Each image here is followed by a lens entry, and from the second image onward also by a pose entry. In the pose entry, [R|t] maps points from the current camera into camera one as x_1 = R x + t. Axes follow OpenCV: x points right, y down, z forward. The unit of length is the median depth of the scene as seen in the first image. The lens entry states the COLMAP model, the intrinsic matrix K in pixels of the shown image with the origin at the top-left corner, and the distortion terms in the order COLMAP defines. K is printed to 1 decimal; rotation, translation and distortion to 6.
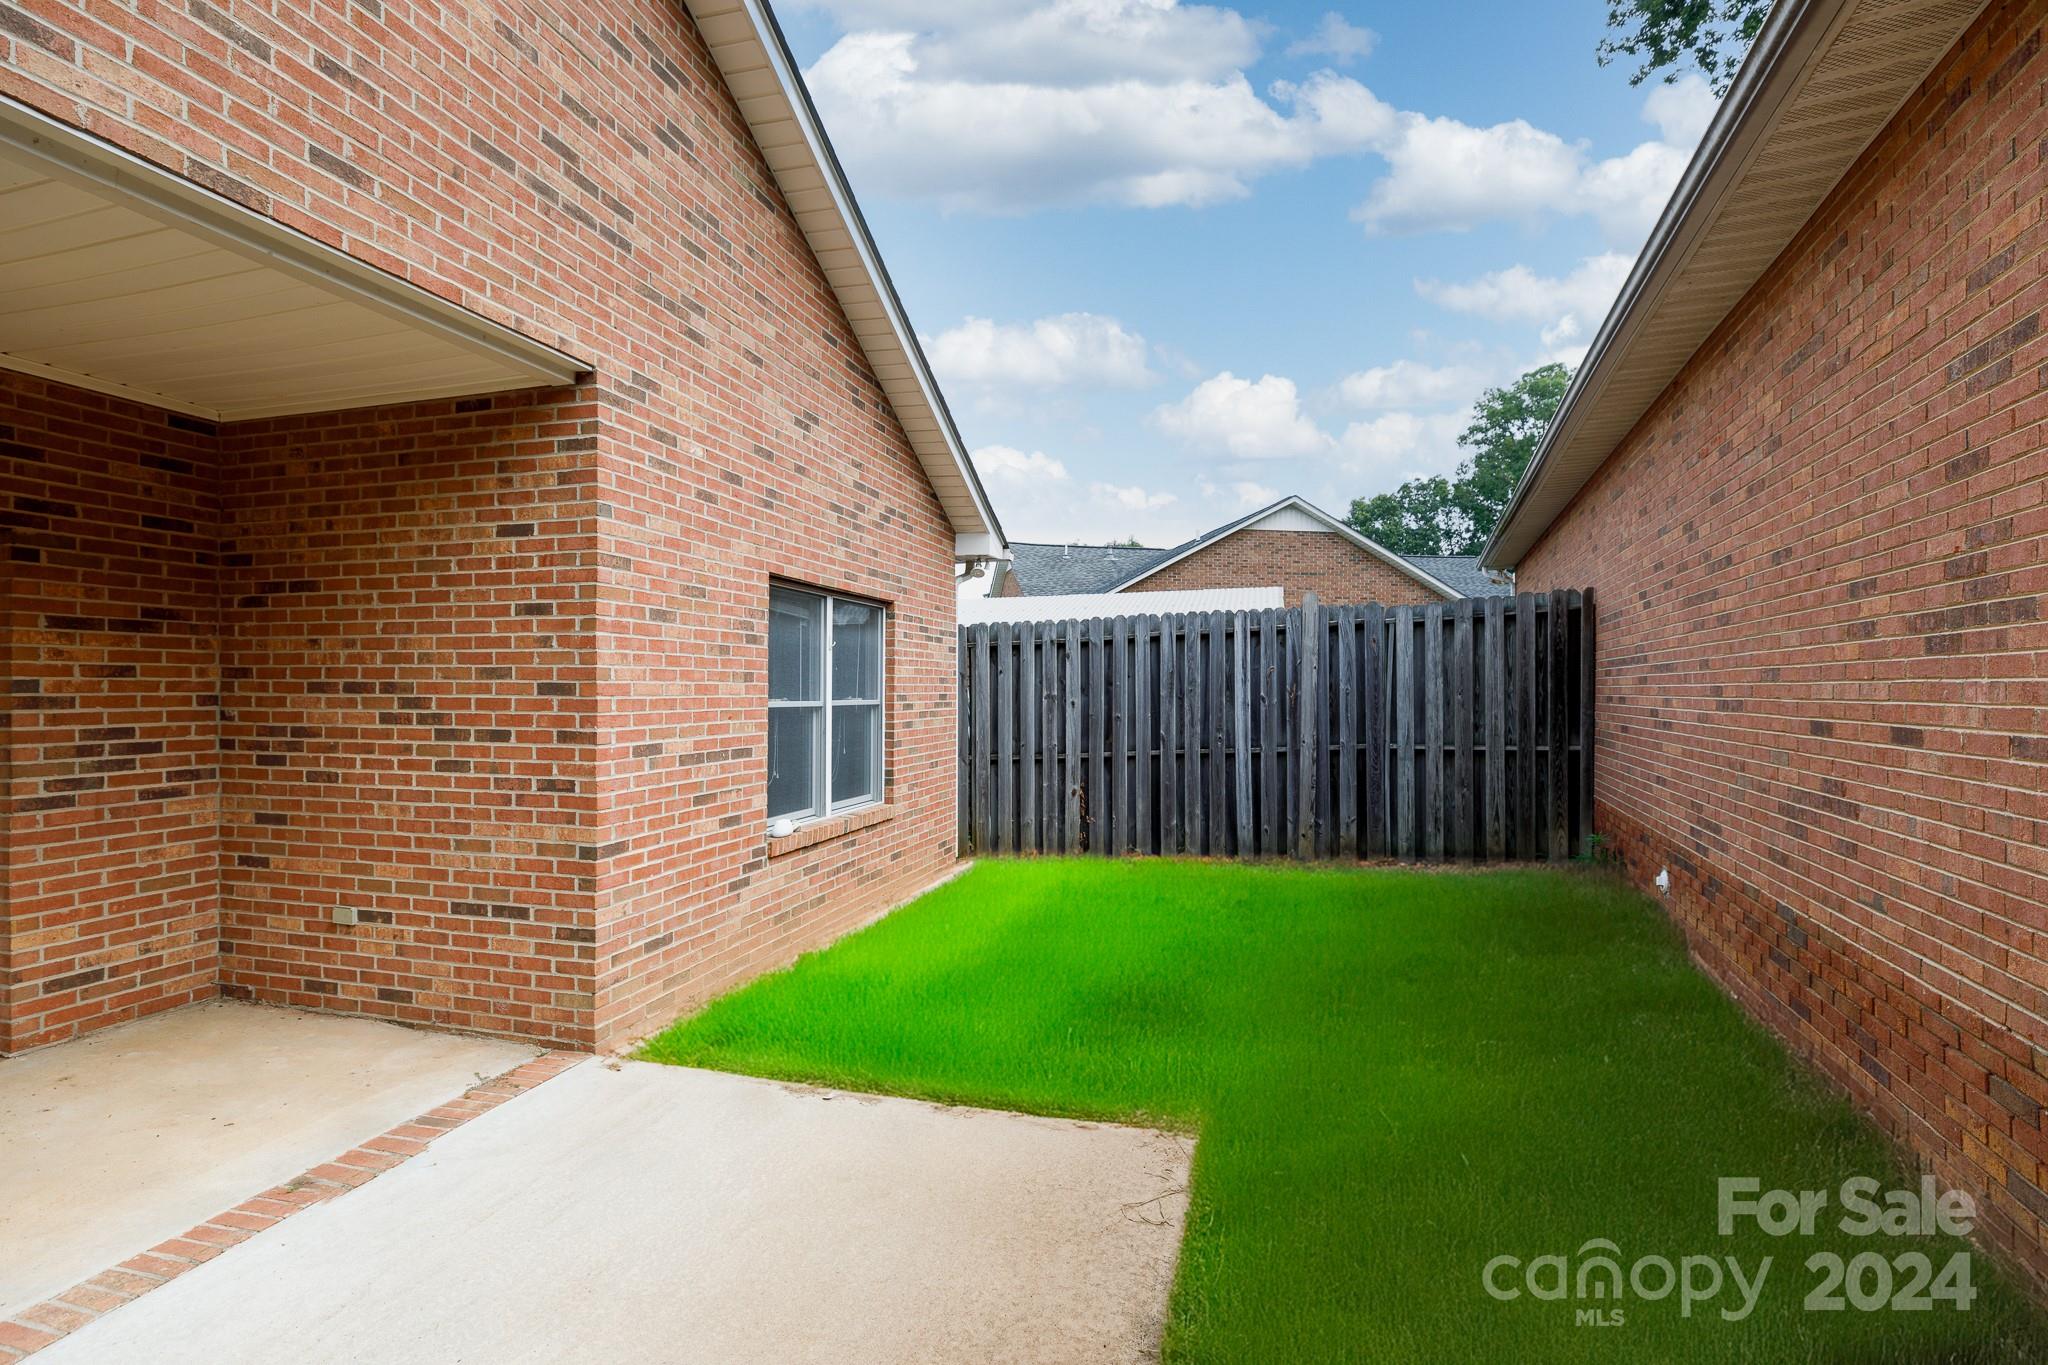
lens RADIAL K [[936.1, 0, 1026.0], [0, 936.1, 685.3], [0, 0, 1]] dist [0.000384, 0.000157]
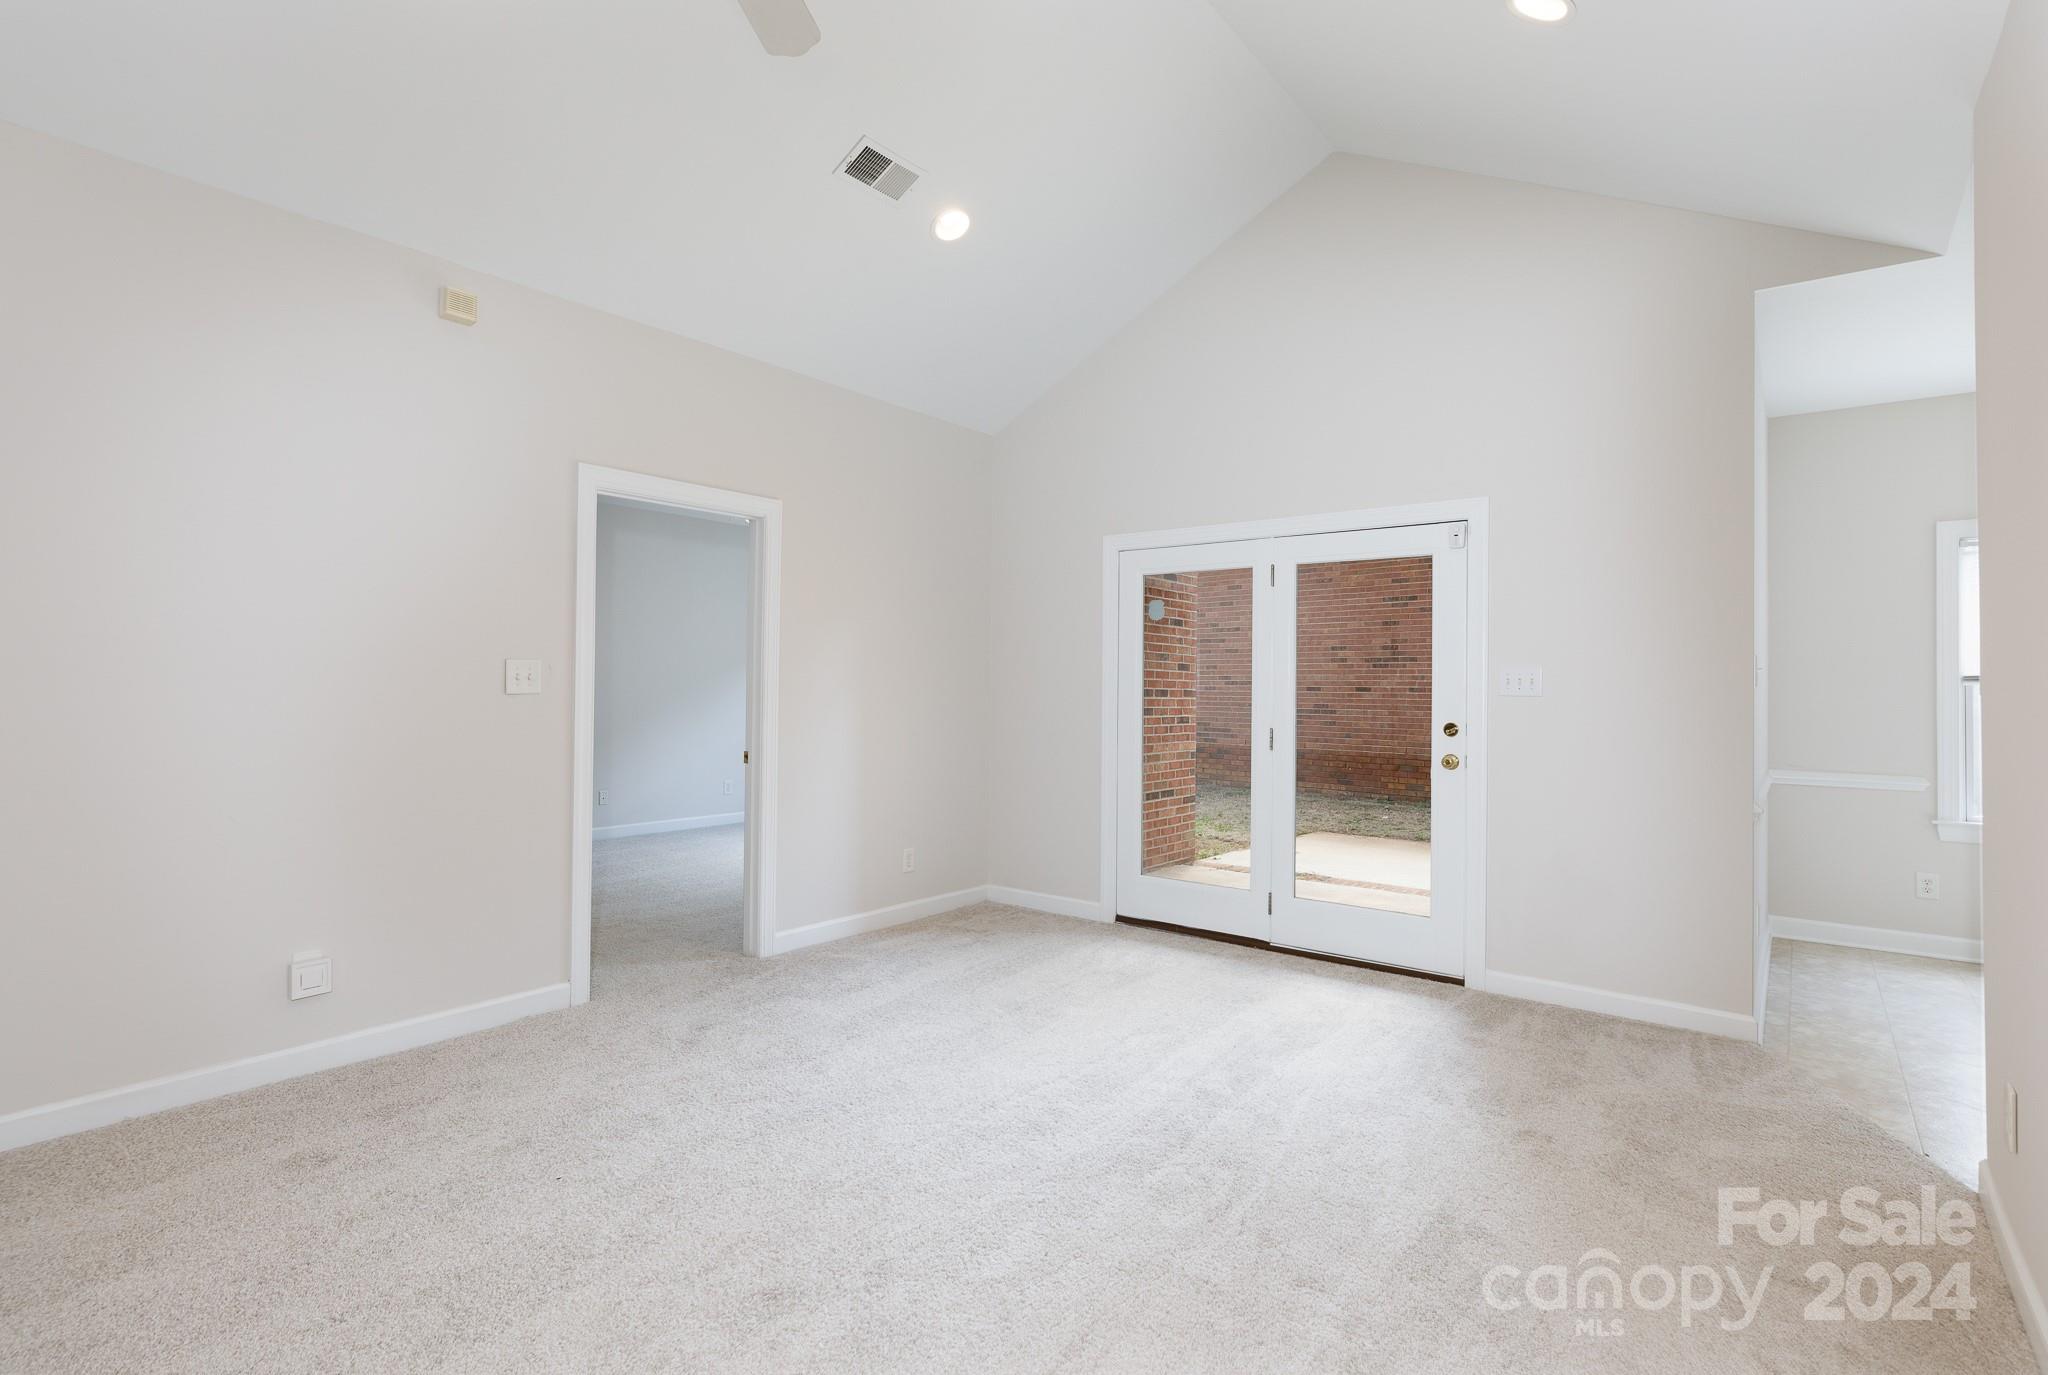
lens RADIAL K [[1044.7, 0, 1024.4], [0, 1044.7, 685.5], [0, 0, 1]] dist [-0.004679, -0.000482]
pose [[0.348828, 0.006793, 0.937162, -2.477377], [-0.013525, 0.999906, -0.002214, 0.047588], [-0.937089, -0.011903, 0.348887, 0.569893]]
